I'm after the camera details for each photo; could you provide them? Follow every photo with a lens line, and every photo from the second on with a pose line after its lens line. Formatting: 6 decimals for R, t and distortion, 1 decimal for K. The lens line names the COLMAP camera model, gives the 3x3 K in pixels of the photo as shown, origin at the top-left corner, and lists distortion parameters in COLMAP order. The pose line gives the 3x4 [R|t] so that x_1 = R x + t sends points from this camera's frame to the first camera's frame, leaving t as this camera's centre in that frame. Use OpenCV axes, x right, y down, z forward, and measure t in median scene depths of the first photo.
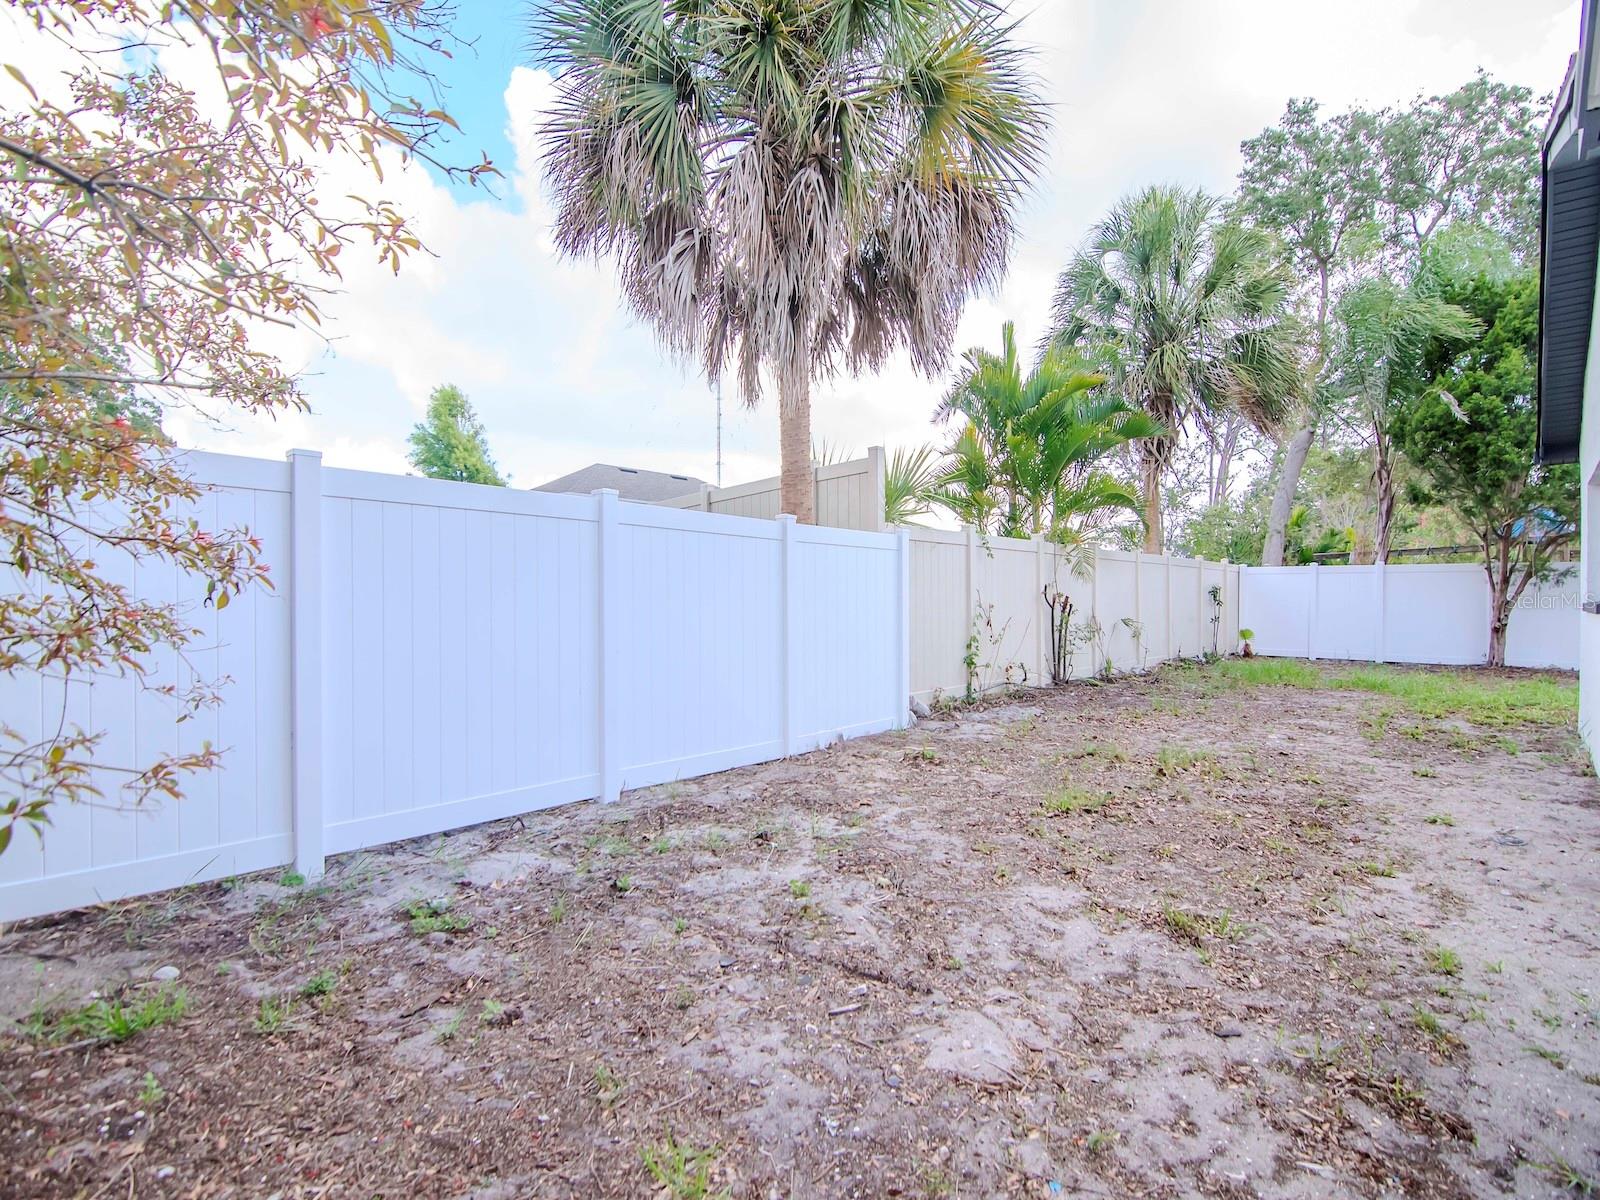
lens RADIAL K [[784.9, 0, 805.7], [0, 784.9, 617.1], [0, 0, 1]] dist [0.000975, -0.011682]
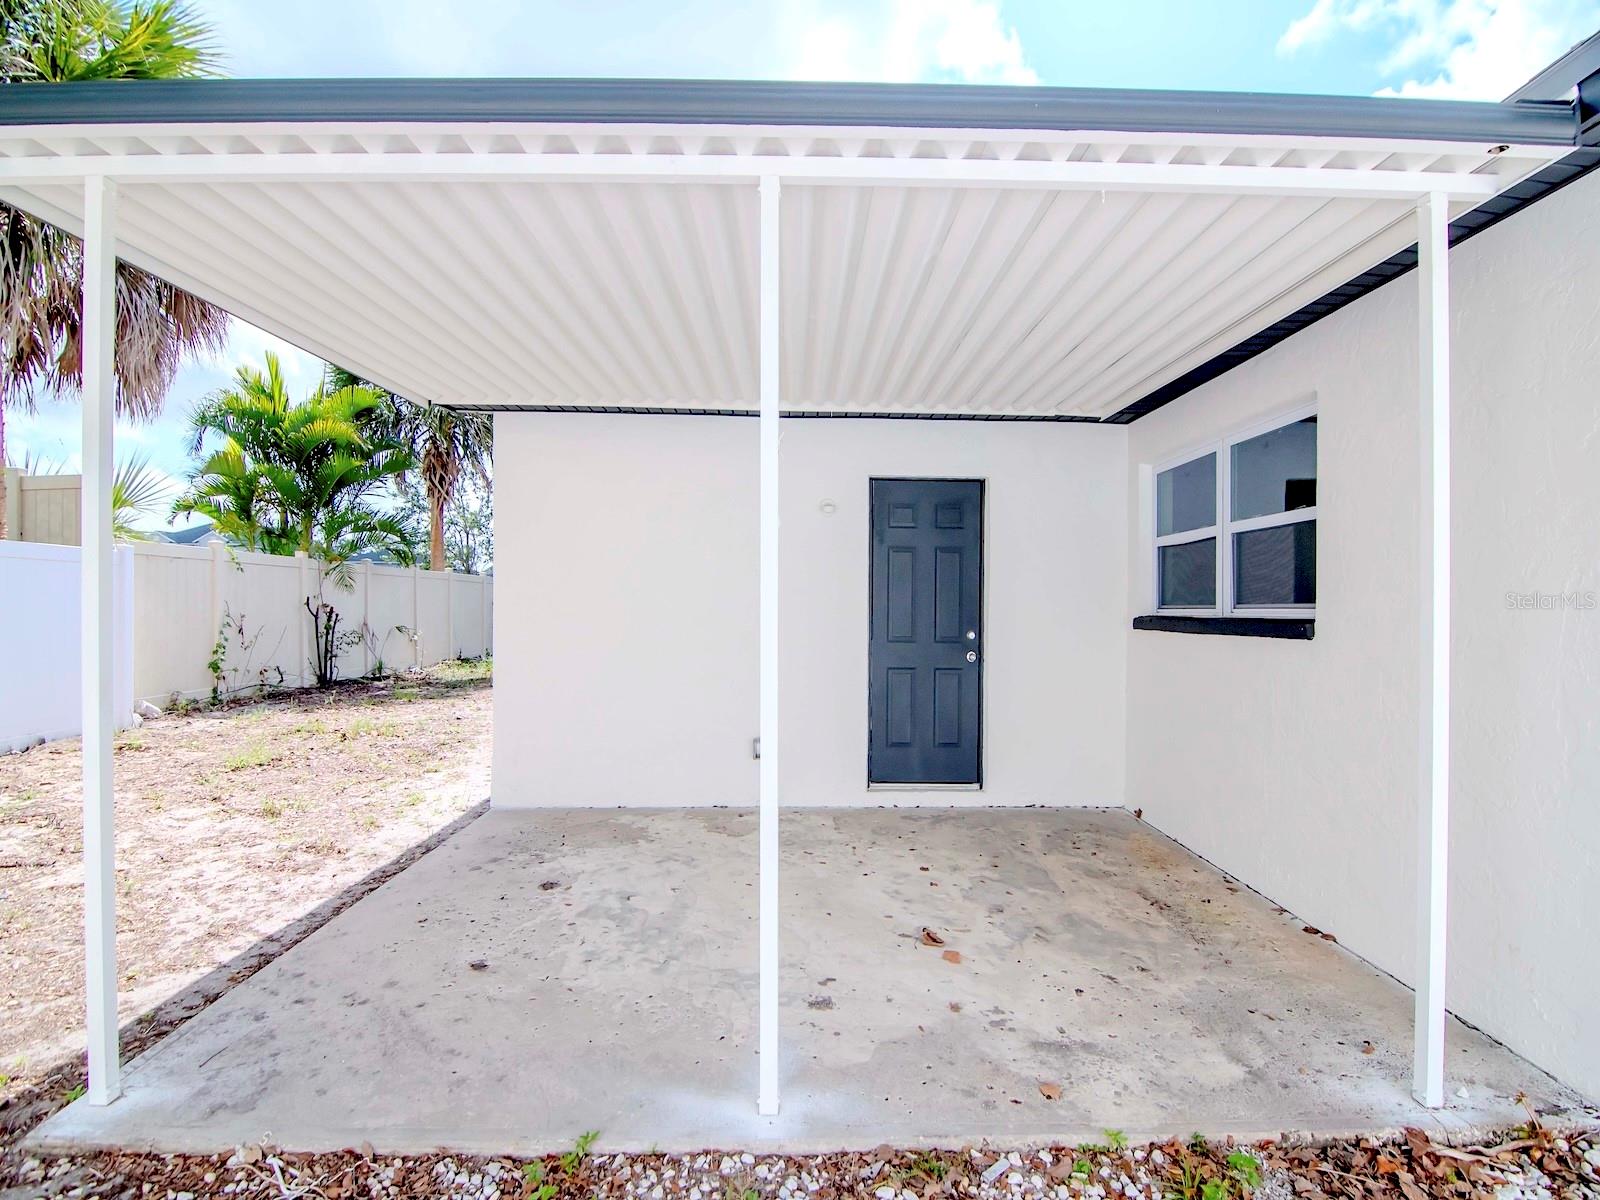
lens RADIAL K [[784.9, 0, 805.7], [0, 784.9, 617.1], [0, 0, 1]] dist [0.000975, -0.011682]
pose [[0.723999, 0.000724, 0.689800, 0.051613], [0.004326, 0.999975, -0.005589, -0.002568], [-0.689787, 0.007031, 0.723978, -0.354301]]
